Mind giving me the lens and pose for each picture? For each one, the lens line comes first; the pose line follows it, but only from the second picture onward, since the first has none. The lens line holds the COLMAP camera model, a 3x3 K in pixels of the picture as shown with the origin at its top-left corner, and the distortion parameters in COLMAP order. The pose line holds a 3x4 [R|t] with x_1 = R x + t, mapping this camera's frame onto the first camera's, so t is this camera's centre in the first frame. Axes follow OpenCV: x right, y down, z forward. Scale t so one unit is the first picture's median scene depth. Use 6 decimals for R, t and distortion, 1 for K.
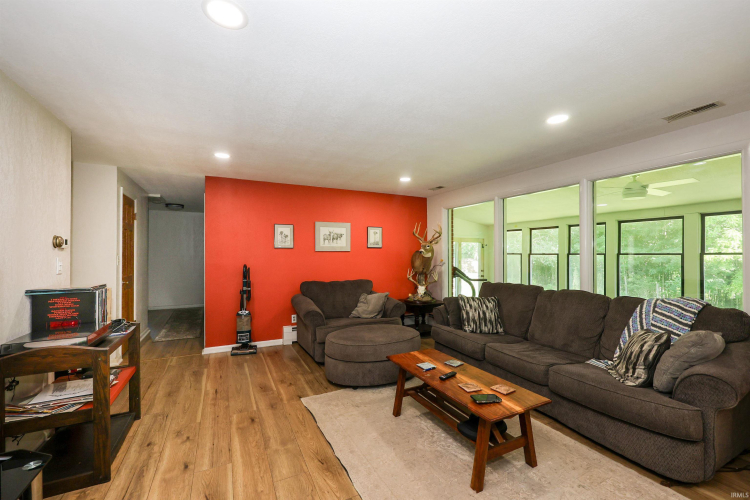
lens RADIAL K [[305.3, 0, 375.0], [0, 305.3, 250.0], [0, 0, 1]] dist [0.000799, 0.000113]
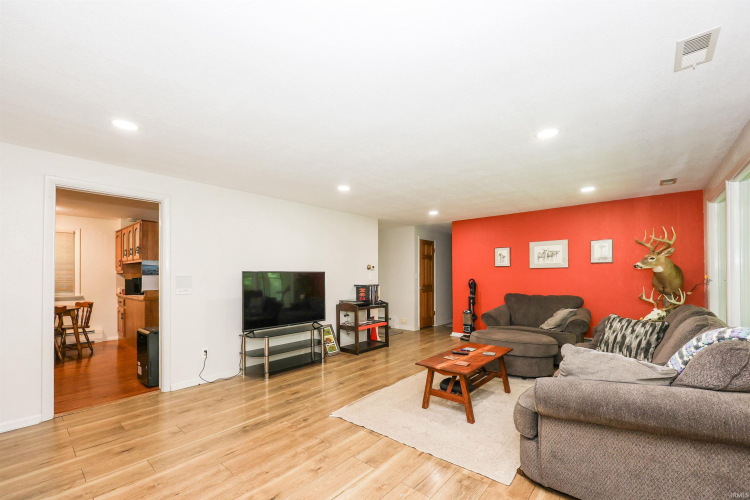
lens RADIAL K [[311.5, 0, 375.8], [0, 311.5, 272.5], [0, 0, 1]] dist [0.001852, 0.000259]
pose [[0.386243, -0.011048, -0.922331, 0.647507], [0.015738, 0.999862, -0.005386, 0.016089], [0.922263, -0.012436, 0.386364, 0.031431]]
